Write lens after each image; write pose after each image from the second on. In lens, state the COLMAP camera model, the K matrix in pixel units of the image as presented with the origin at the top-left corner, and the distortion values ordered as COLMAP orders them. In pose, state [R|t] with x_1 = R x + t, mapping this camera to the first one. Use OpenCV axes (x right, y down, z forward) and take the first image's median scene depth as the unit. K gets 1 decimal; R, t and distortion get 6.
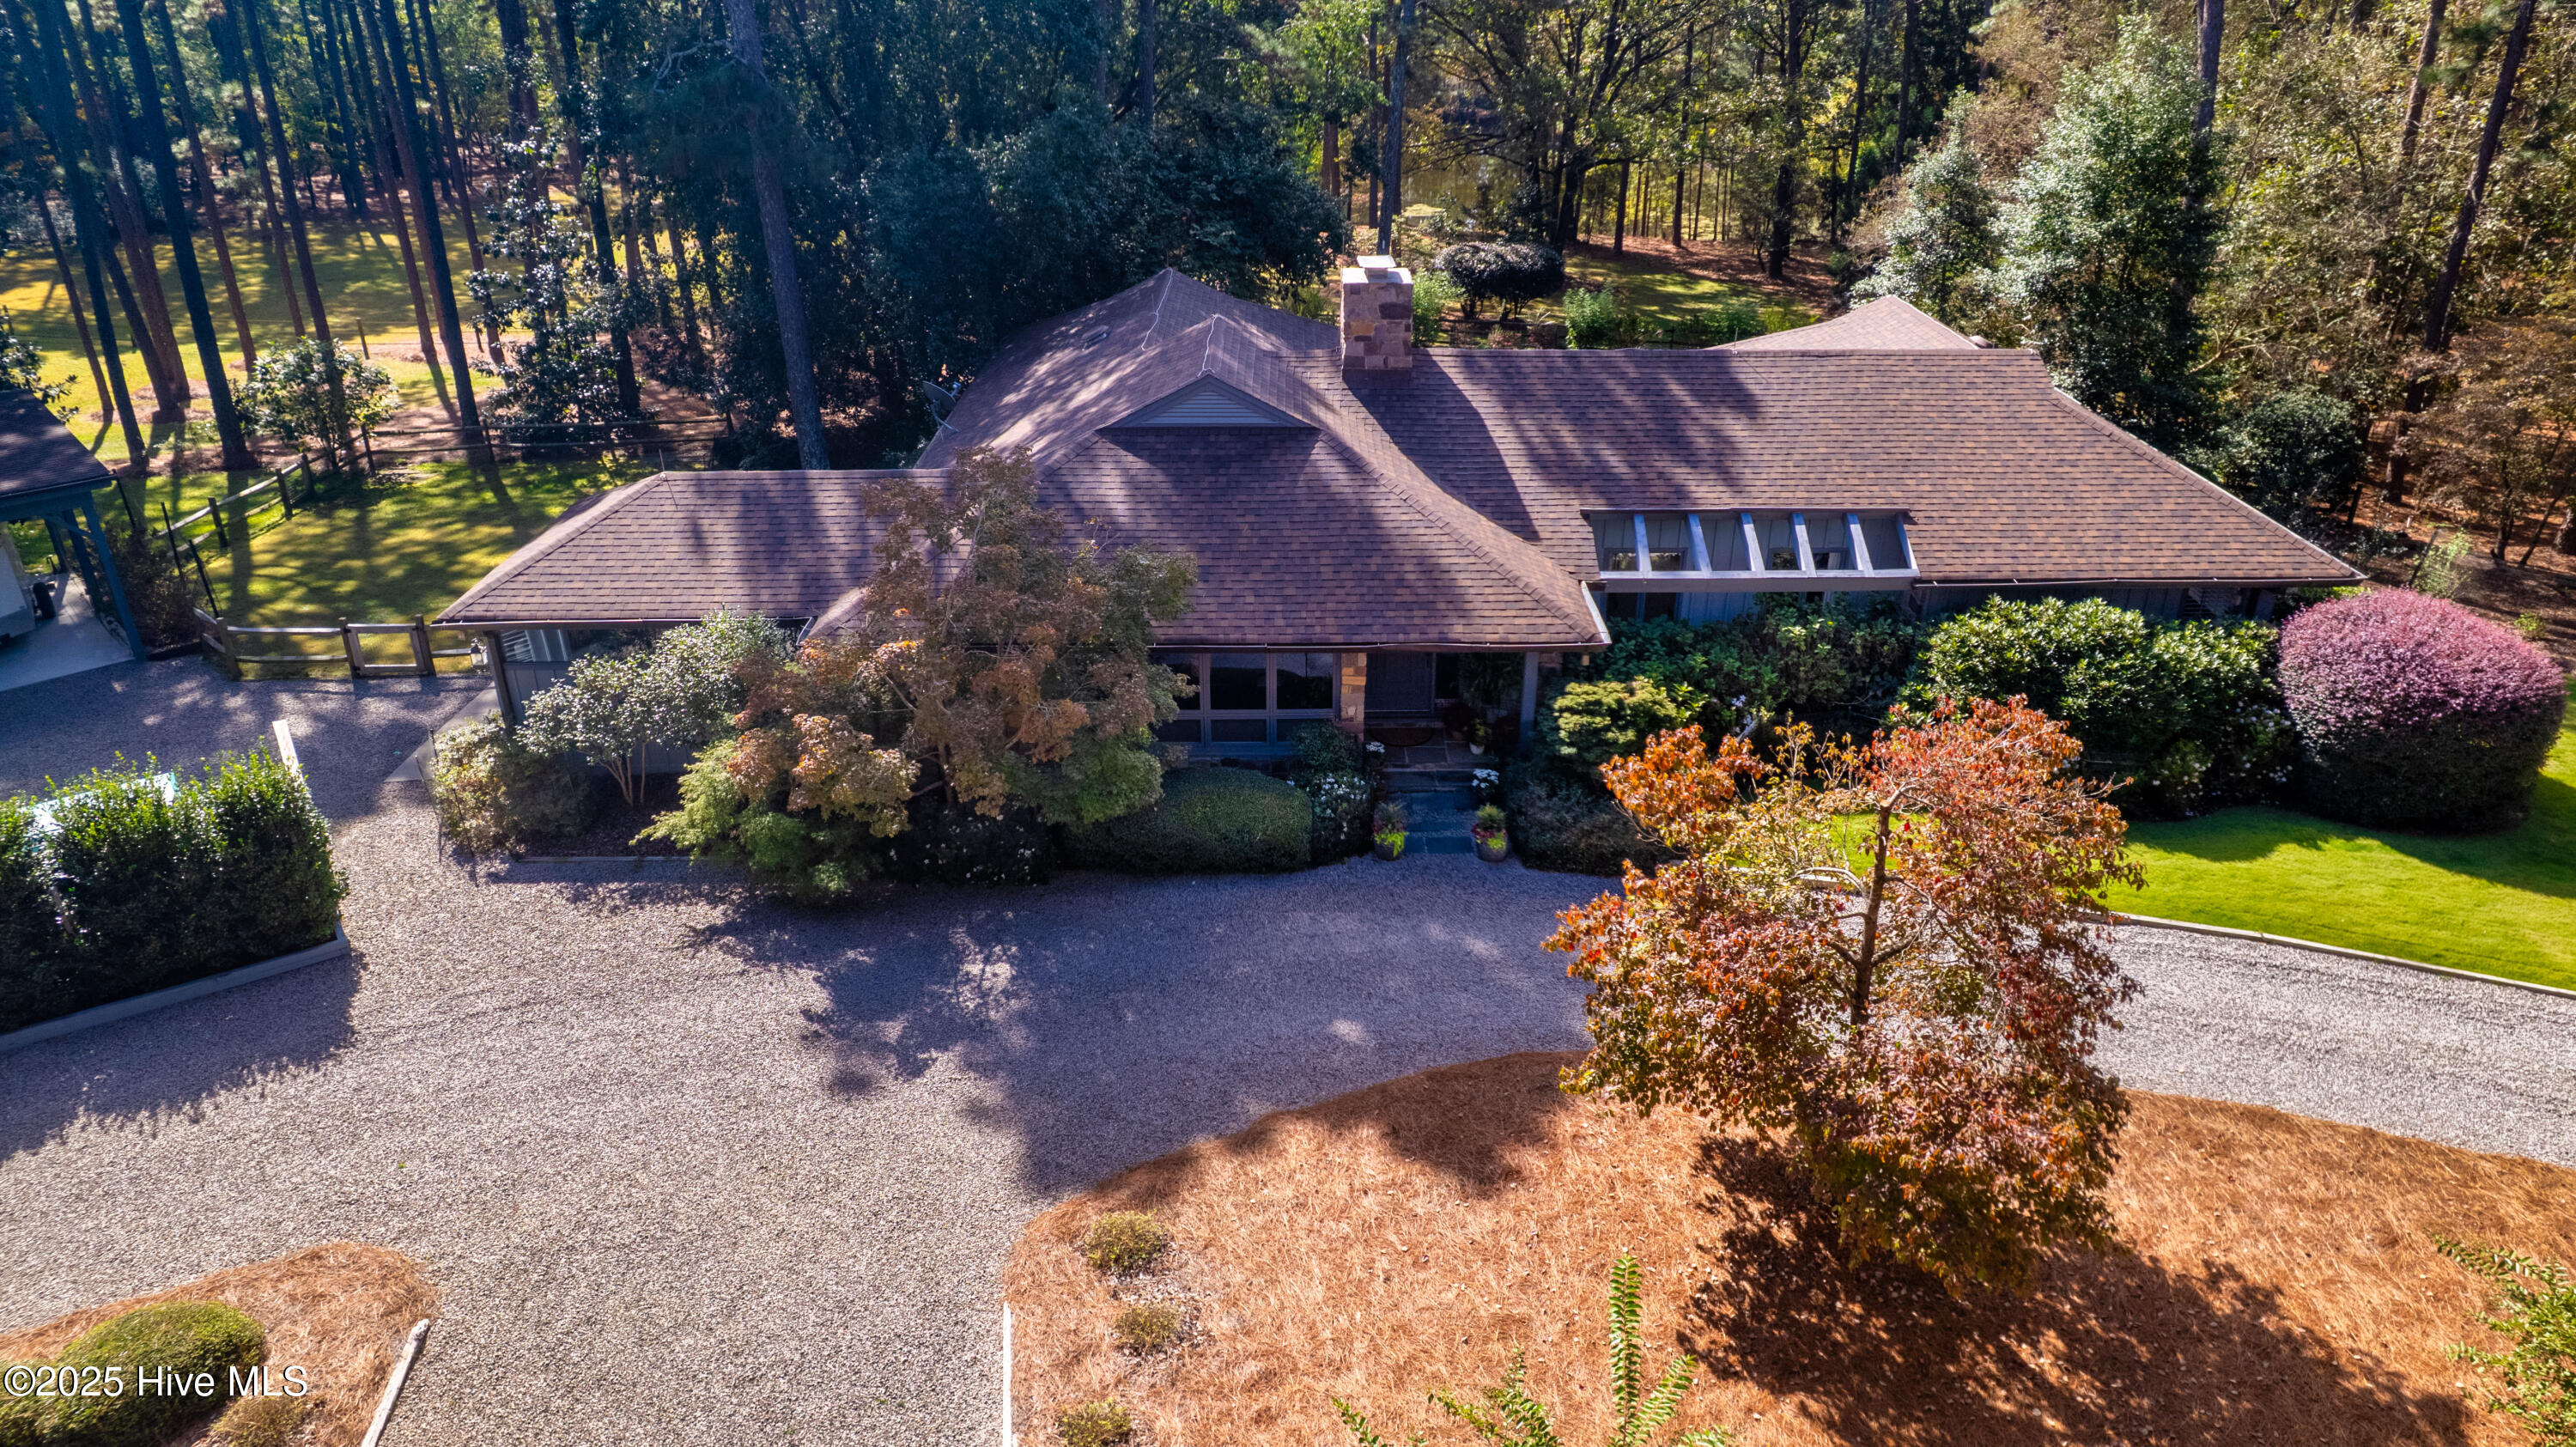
lens RADIAL K [[1654.5, 0, 1297.1], [0, 1654.5, 711.6], [0, 0, 1]] dist [-0.076696, 0.063088]
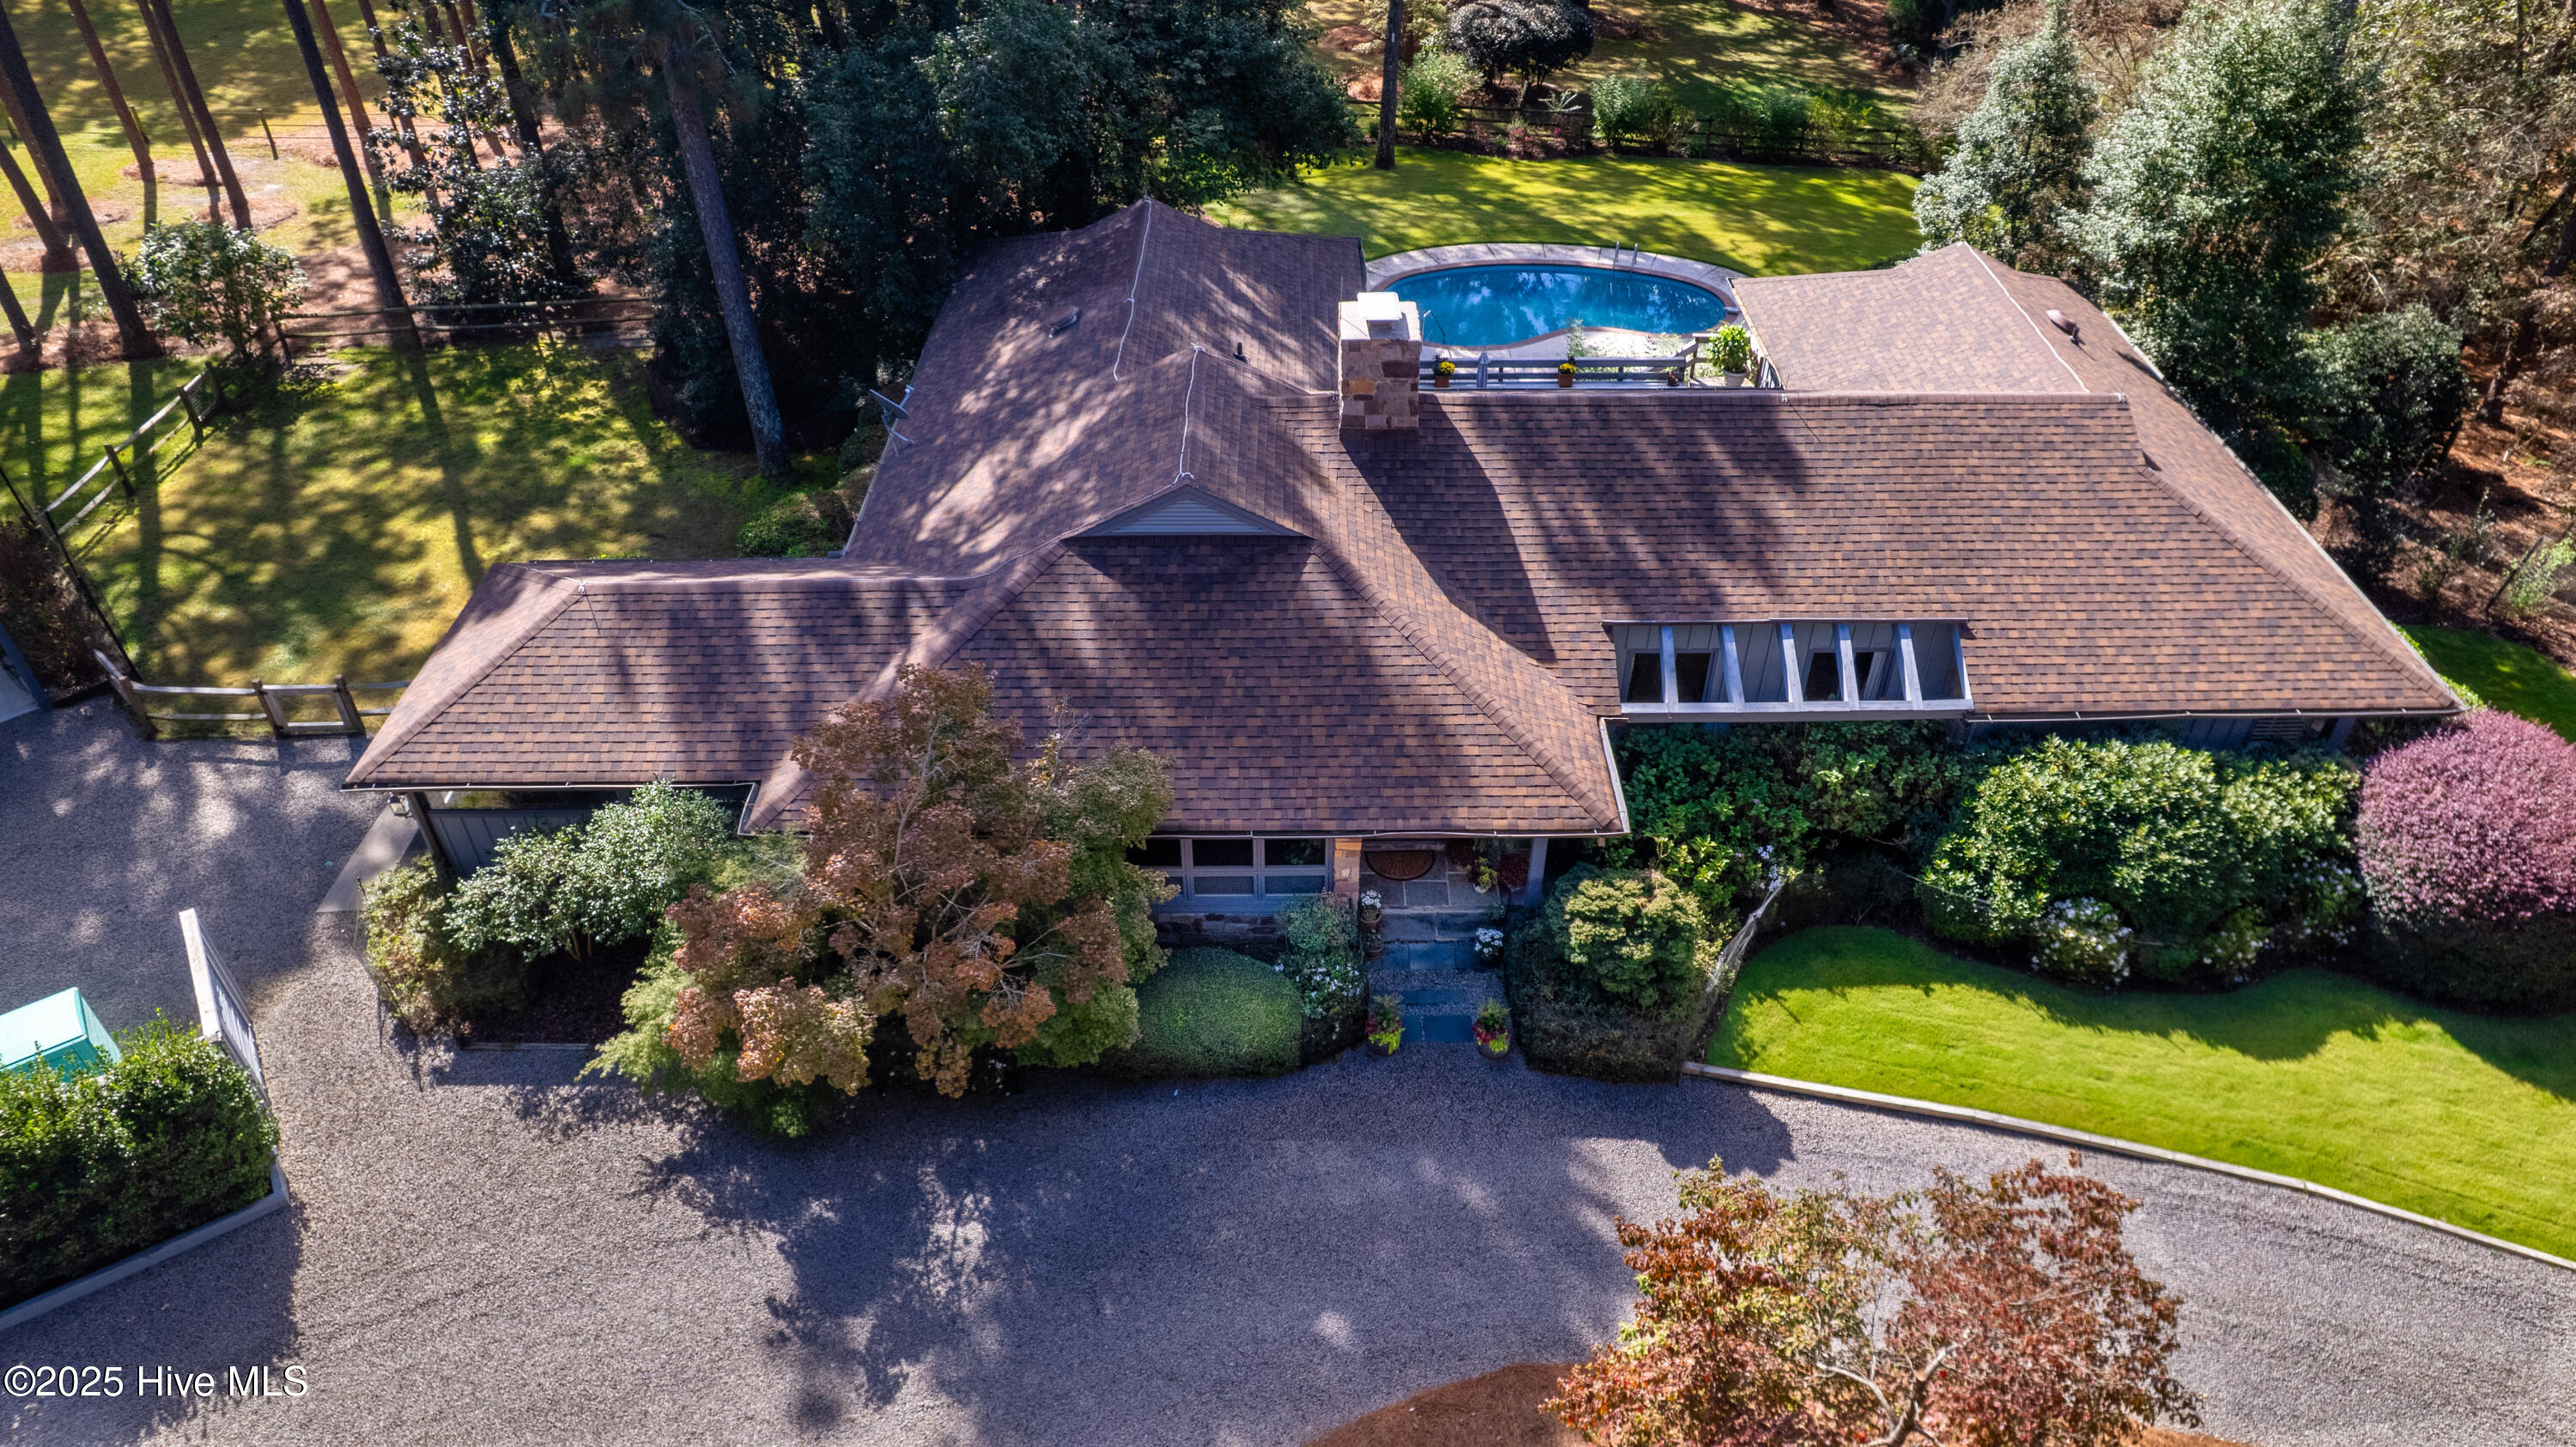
lens RADIAL K [[1654.5, 0, 1297.1], [0, 1654.5, 711.6], [0, 0, 1]] dist [-0.076696, 0.063088]
pose [[0.999996, 0.000760, -0.002706, 0.008401], [-0.000147, 0.975610, 0.219510, -0.290756], [0.002807, -0.219509, 0.975606, 0.118881]]
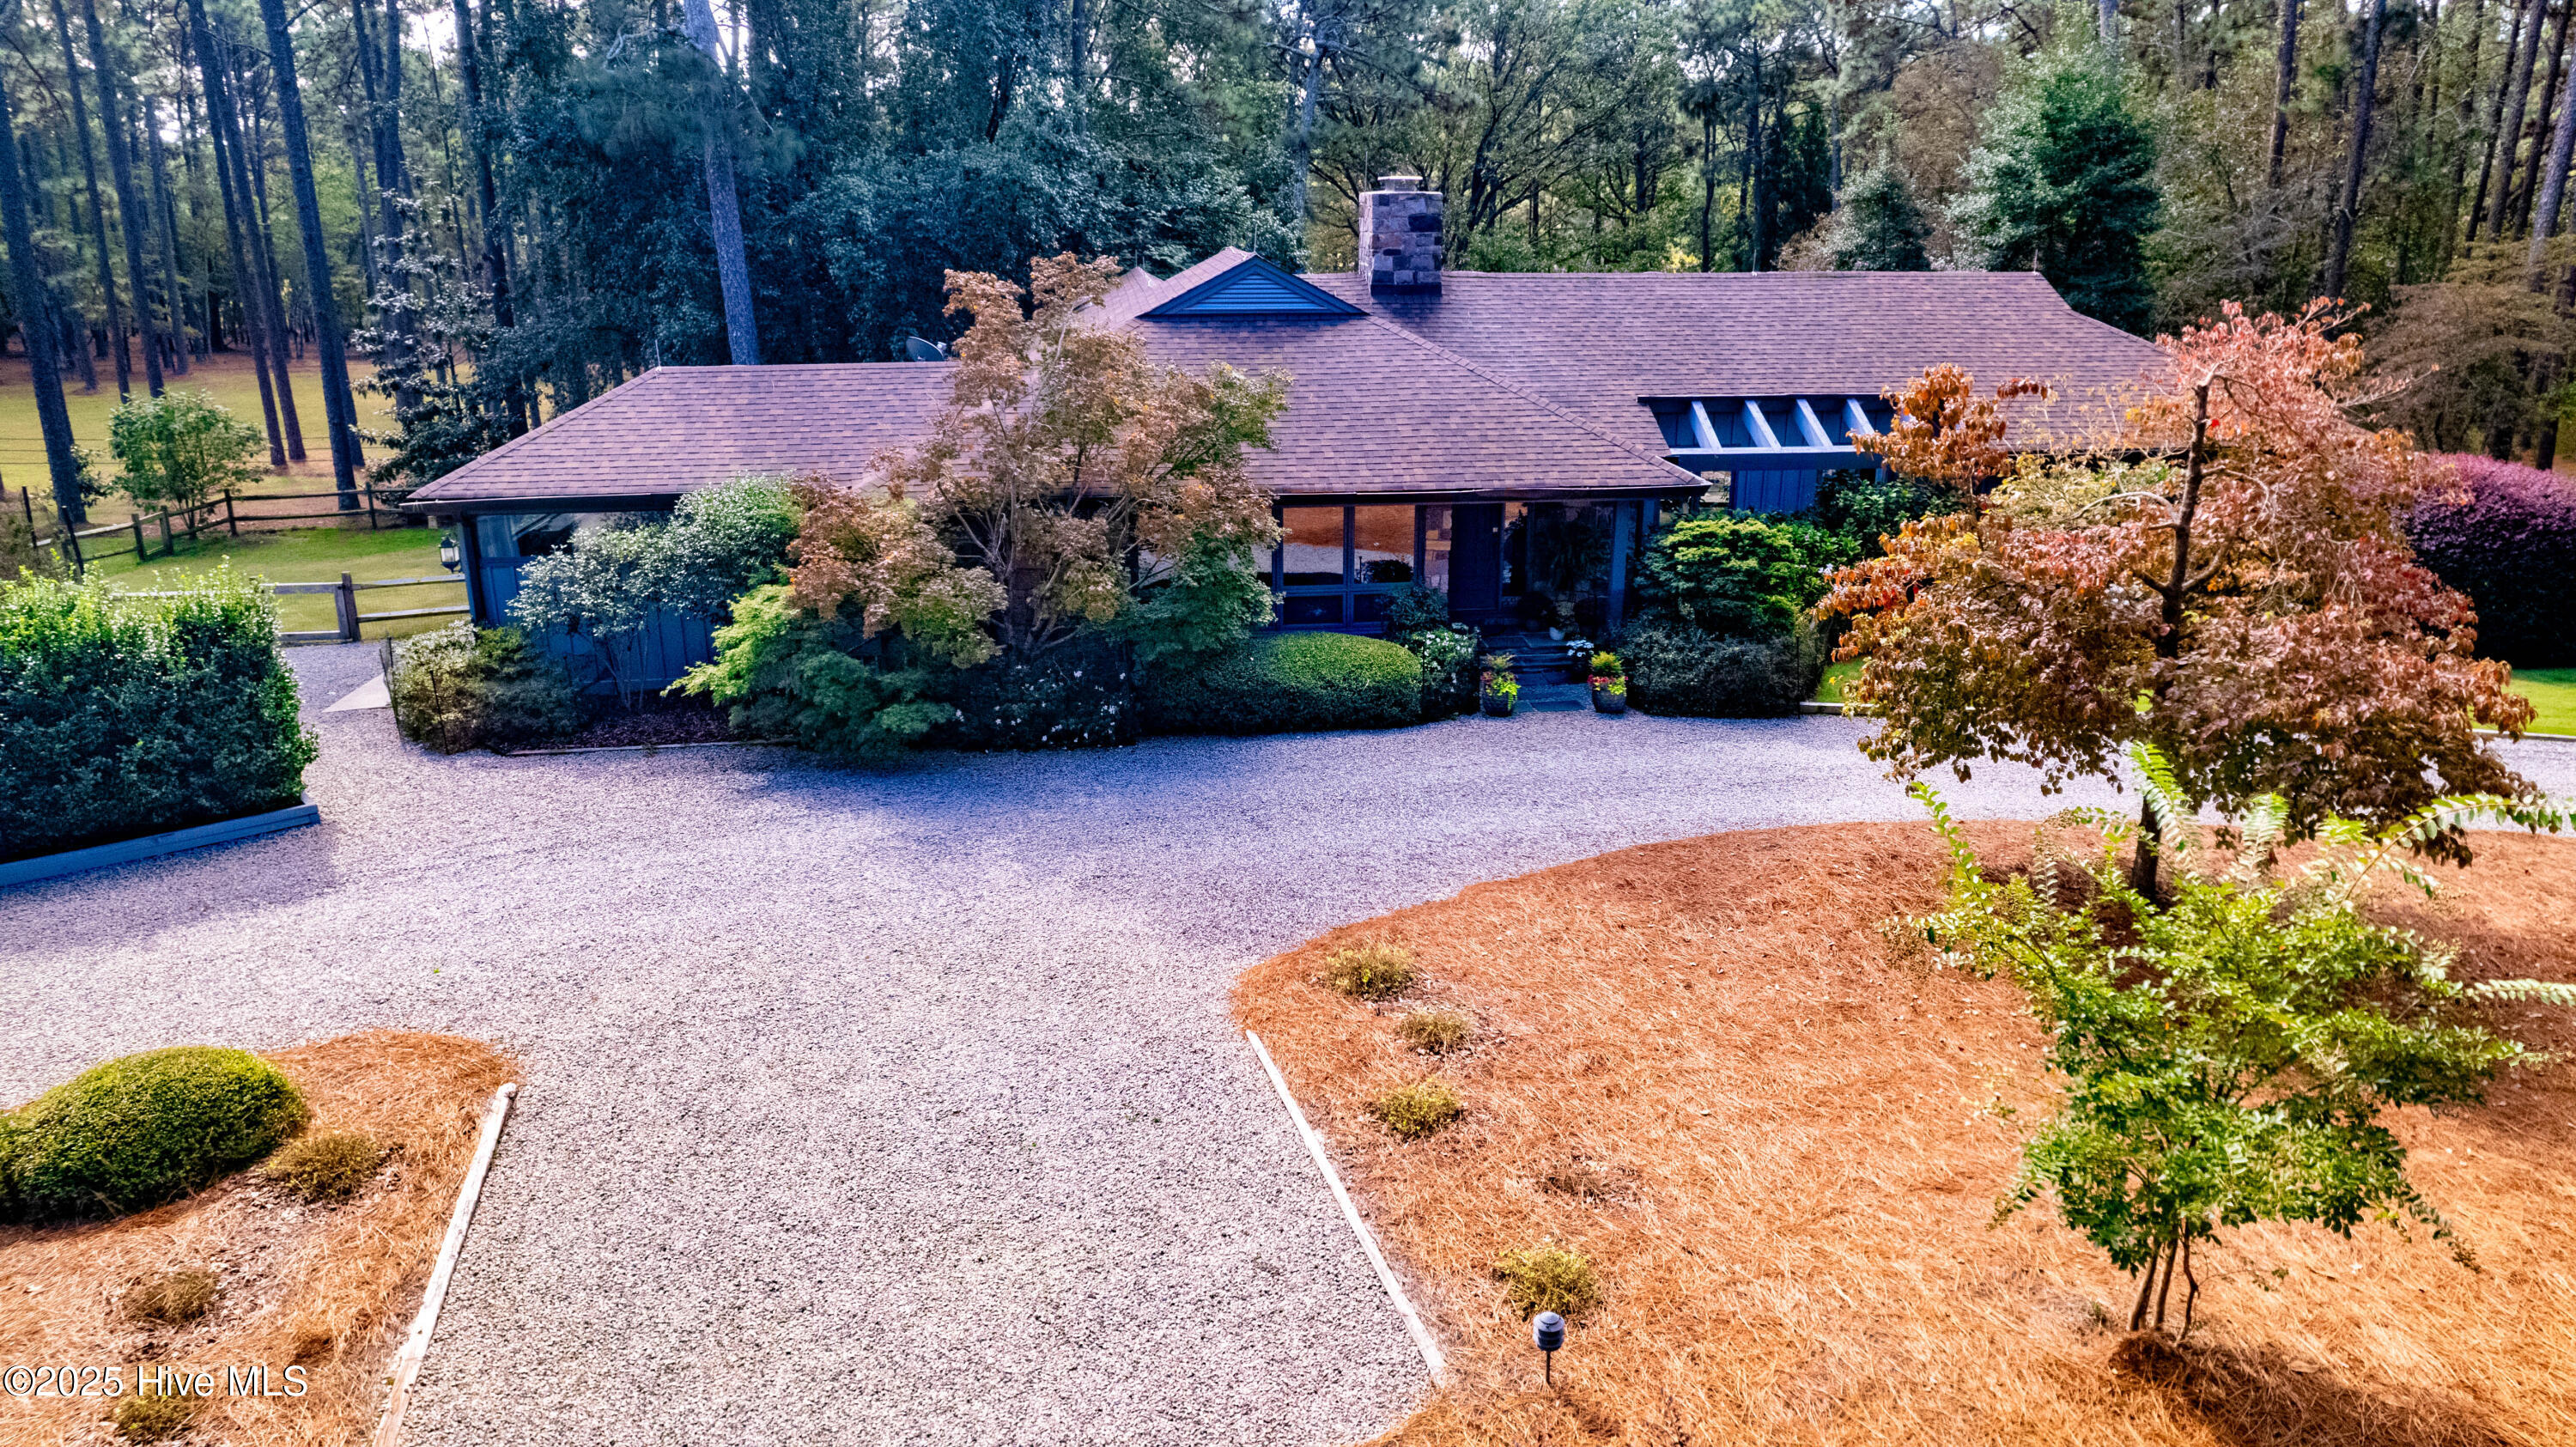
lens RADIAL K [[1649.2, 0, 1294.4], [0, 1649.2, 708.0], [0, 0, 1]] dist [-0.076083, 0.065104]
pose [[0.993505, -0.031198, 0.109429, -0.149846], [0.046689, 0.988766, -0.141994, 0.198899], [-0.103770, 0.146181, 0.983800, 0.104362]]
